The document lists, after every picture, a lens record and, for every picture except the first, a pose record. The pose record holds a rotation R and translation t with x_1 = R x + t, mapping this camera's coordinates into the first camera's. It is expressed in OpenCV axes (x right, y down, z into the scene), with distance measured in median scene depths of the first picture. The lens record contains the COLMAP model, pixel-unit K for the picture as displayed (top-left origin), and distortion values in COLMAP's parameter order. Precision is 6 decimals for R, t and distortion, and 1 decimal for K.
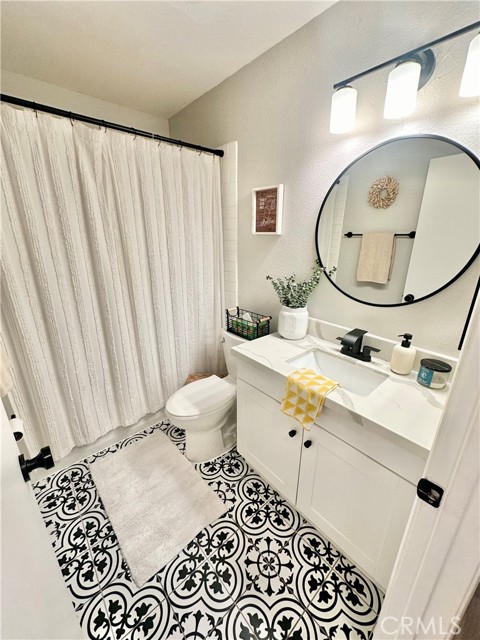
lens RADIAL K [[257.1, 0, 239.4], [0, 257.1, 319.8], [0, 0, 1]] dist [-0.009516, -0.000079]
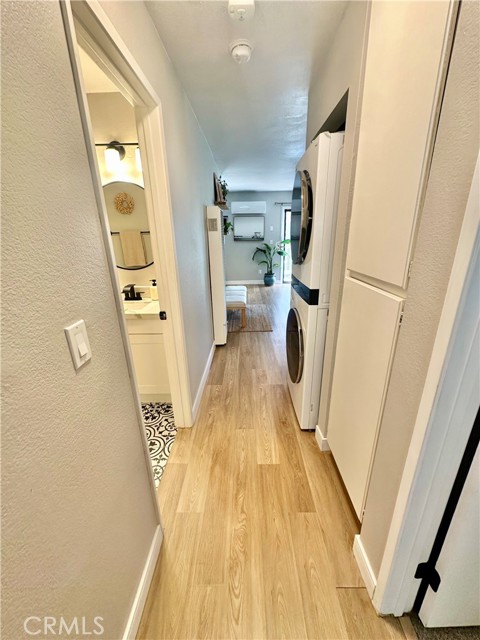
lens RADIAL K [[257.1, 0, 240.0], [0, 257.1, 318.4], [0, 0, 1]] dist [-0.009516, -0.000079]
pose [[0.672690, -0.254165, 0.694901, -0.352727], [0.262027, 0.960121, 0.097519, 0.326904], [-0.691975, 0.116482, 0.712462, -0.847074]]
